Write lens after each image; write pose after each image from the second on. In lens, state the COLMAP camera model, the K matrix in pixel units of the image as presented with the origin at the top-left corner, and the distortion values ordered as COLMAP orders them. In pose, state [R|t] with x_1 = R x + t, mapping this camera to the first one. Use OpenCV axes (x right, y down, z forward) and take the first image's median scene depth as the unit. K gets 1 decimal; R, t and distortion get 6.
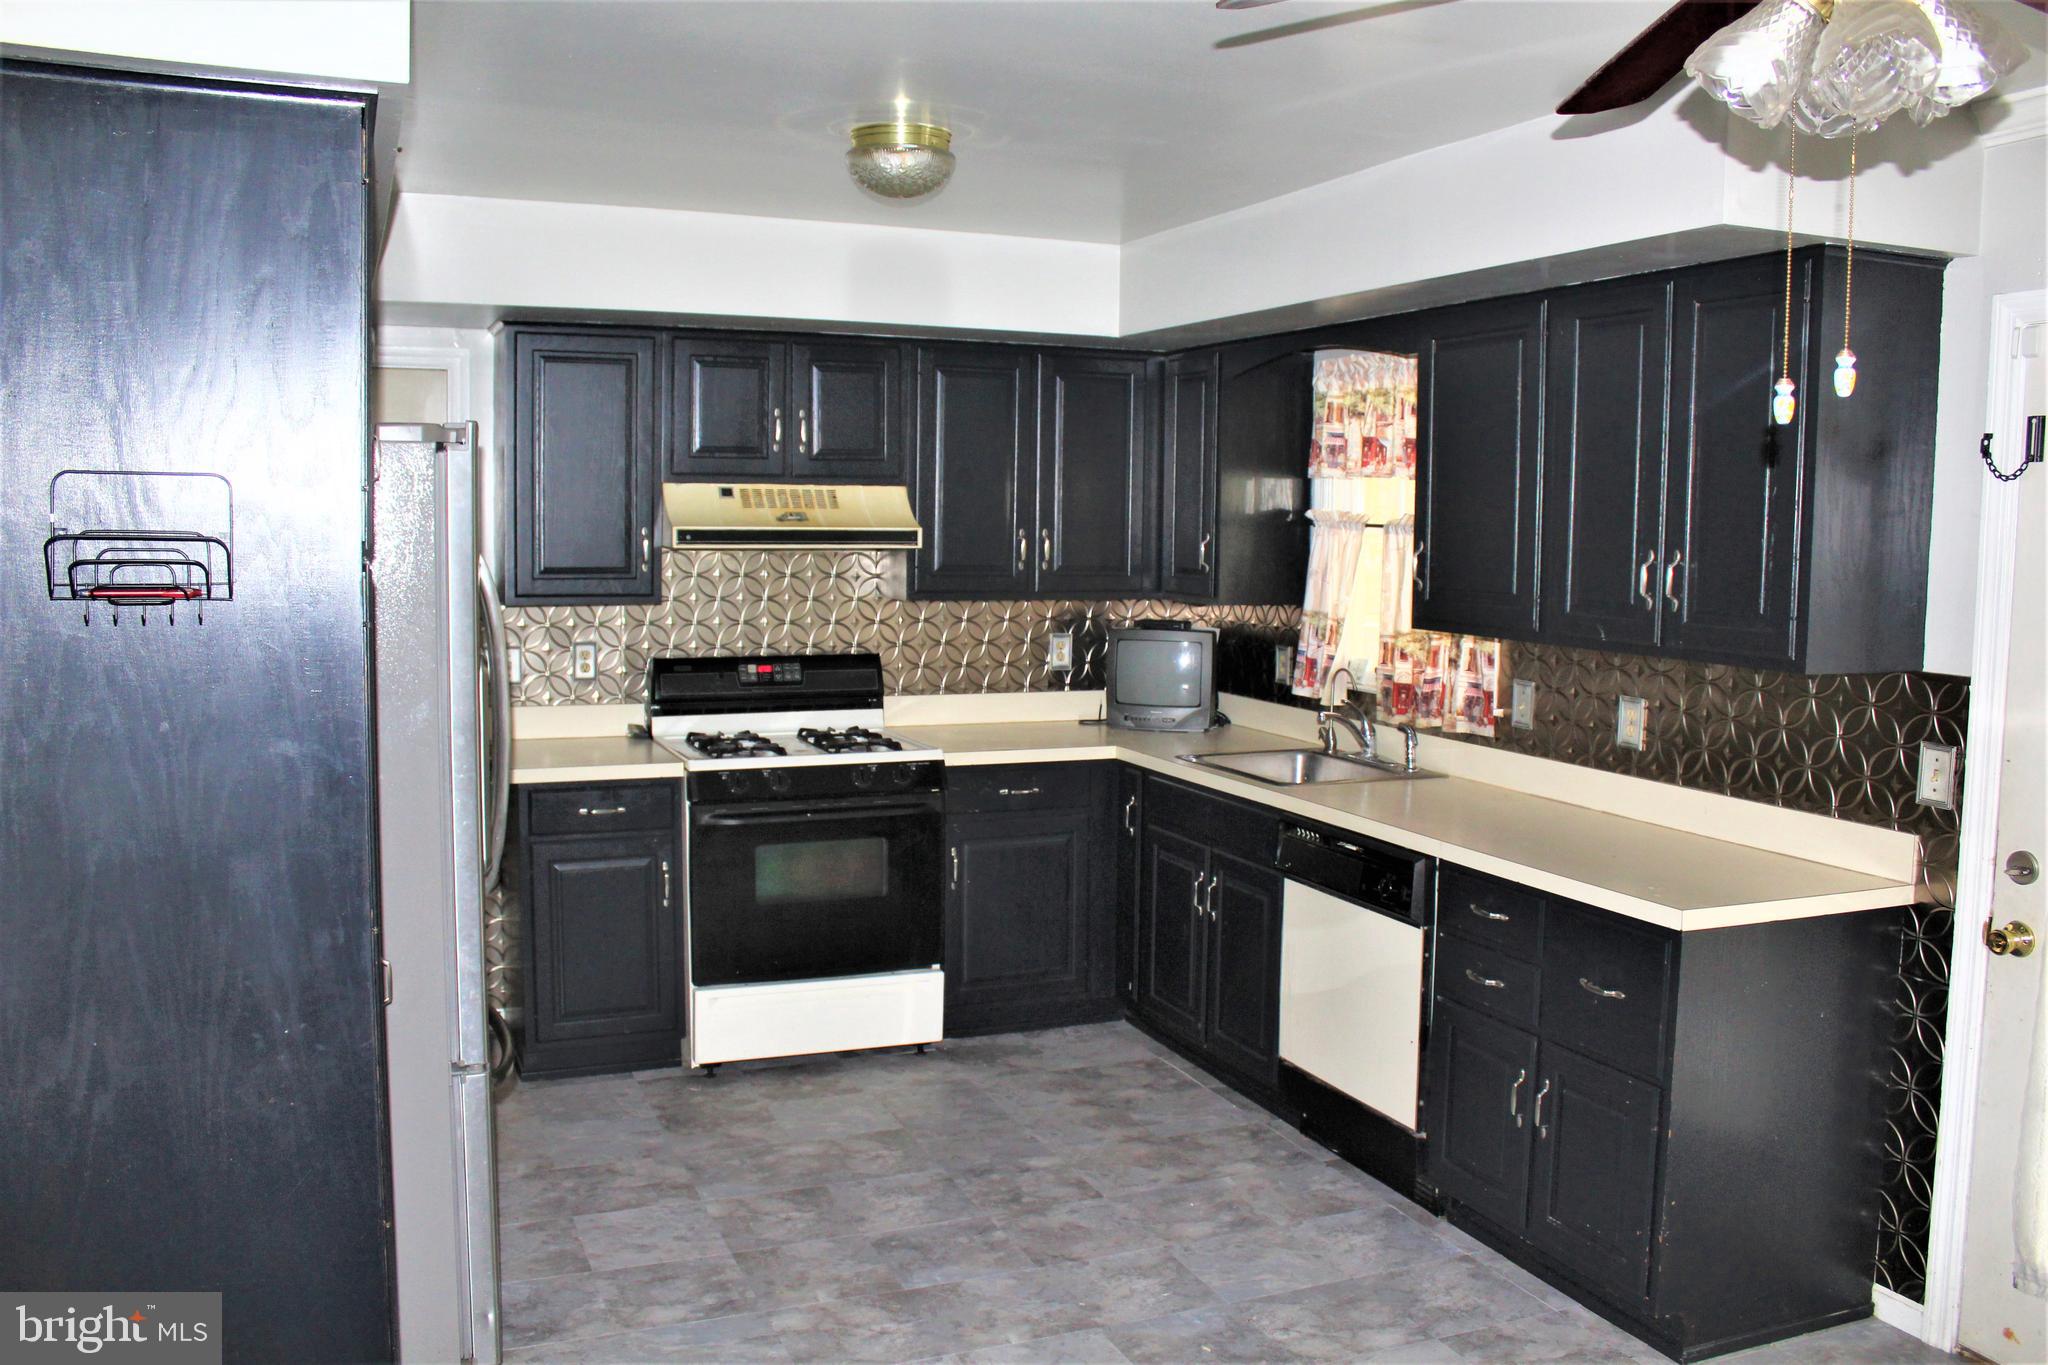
lens RADIAL K [[1723.2, 0, 1037.6], [0, 1723.2, 678.9], [0, 0, 1]] dist [-0.167376, 0.148155]
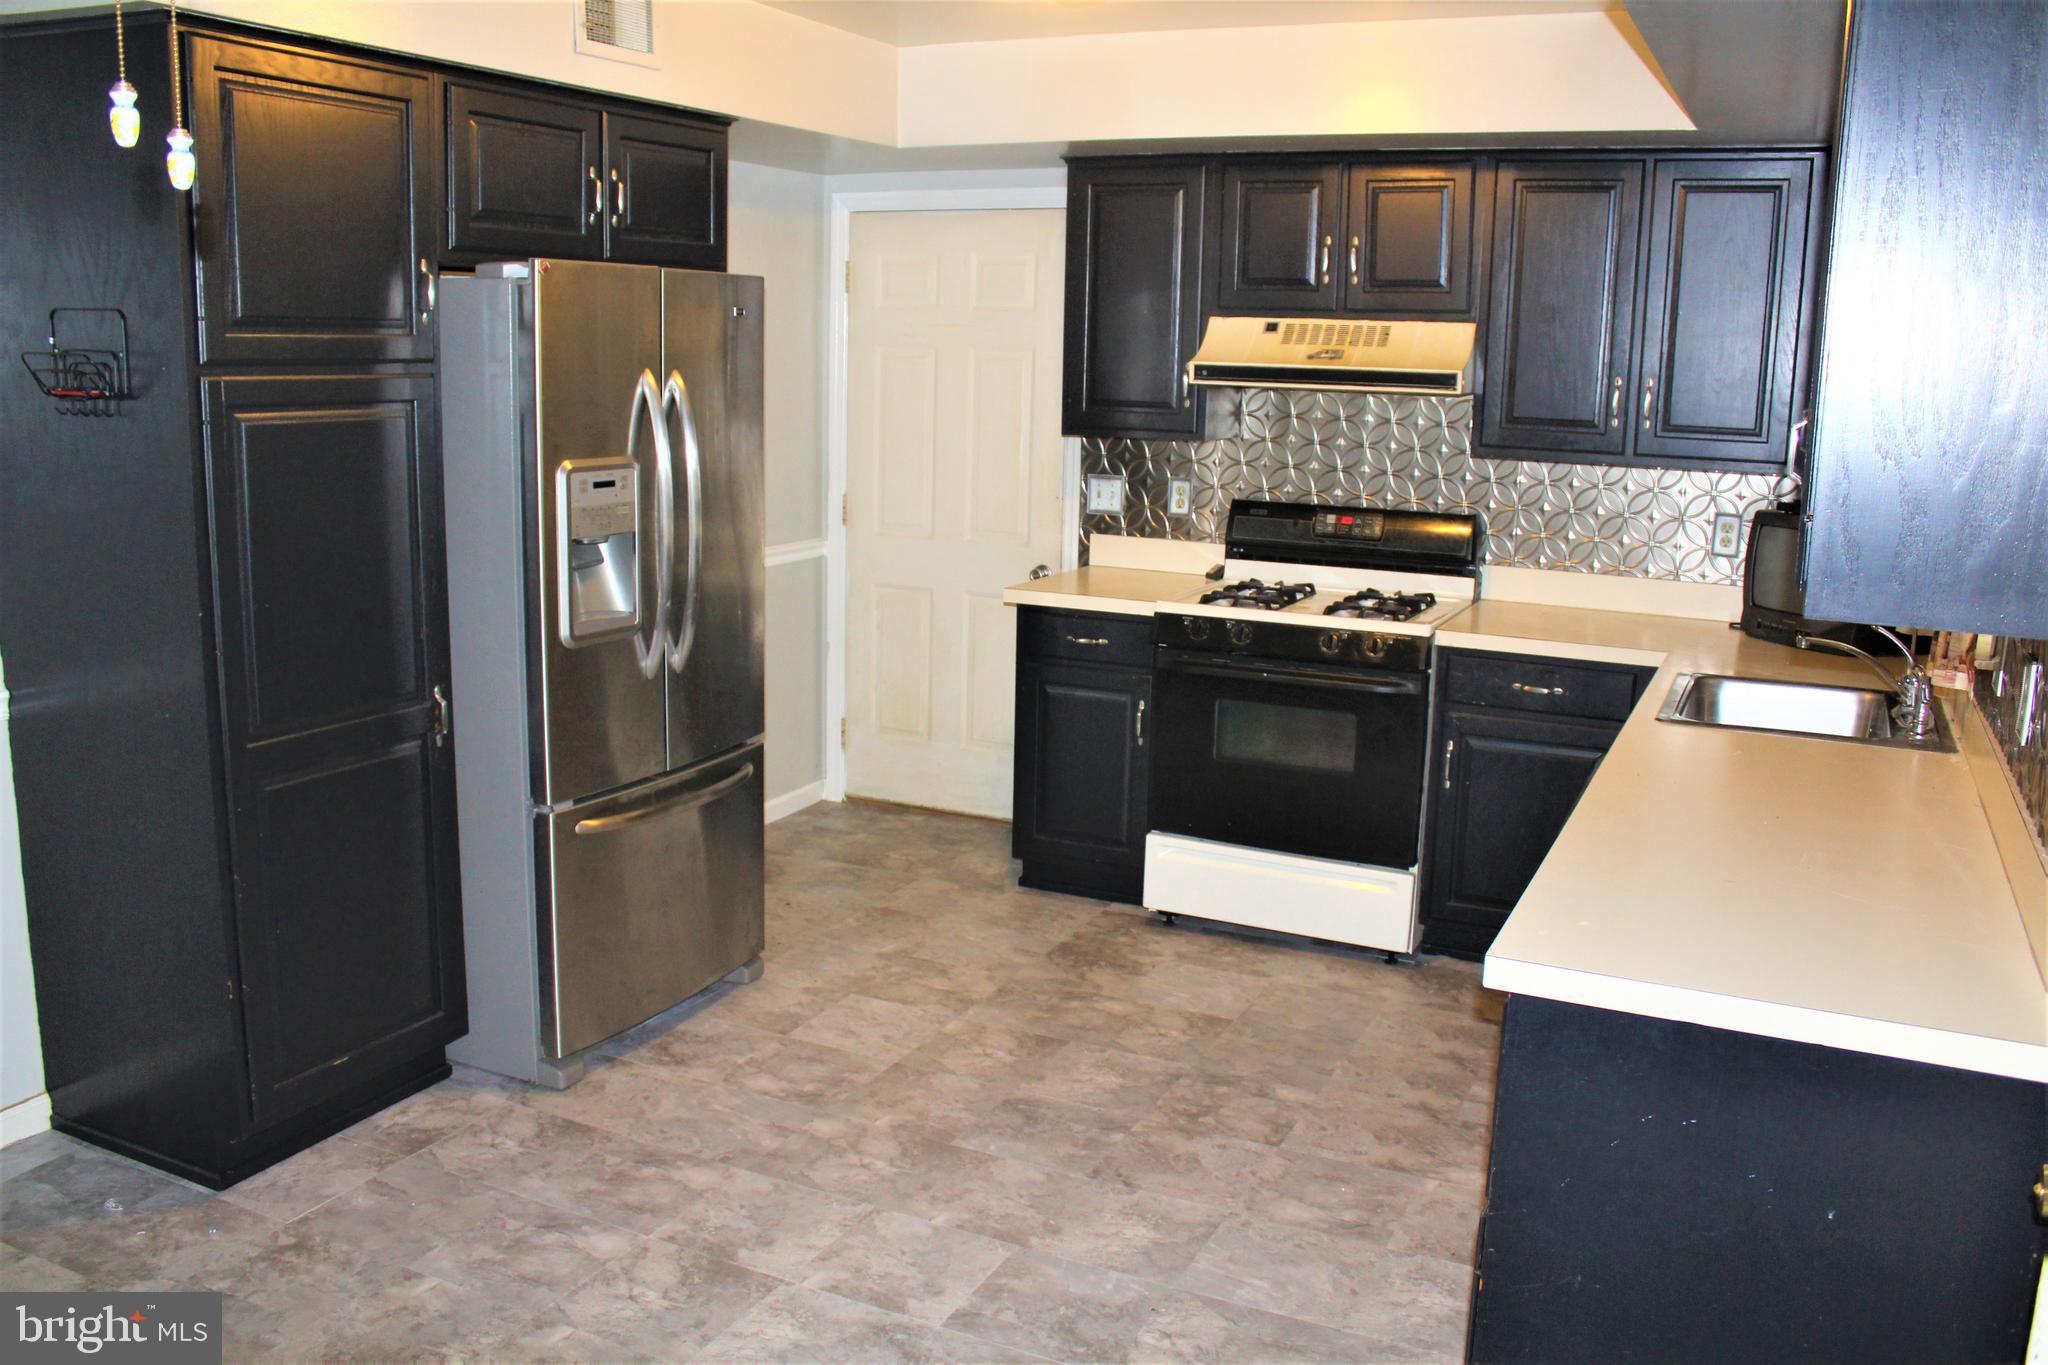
lens RADIAL K [[1723.2, 0, 1030.3], [0, 1723.2, 676.9], [0, 0, 1]] dist [-0.167376, 0.148155]
pose [[0.657543, 0.144850, -0.739362, 0.518197], [-0.084775, 0.989337, 0.118430, -0.021045], [0.748632, -0.015194, 0.662811, 0.312349]]
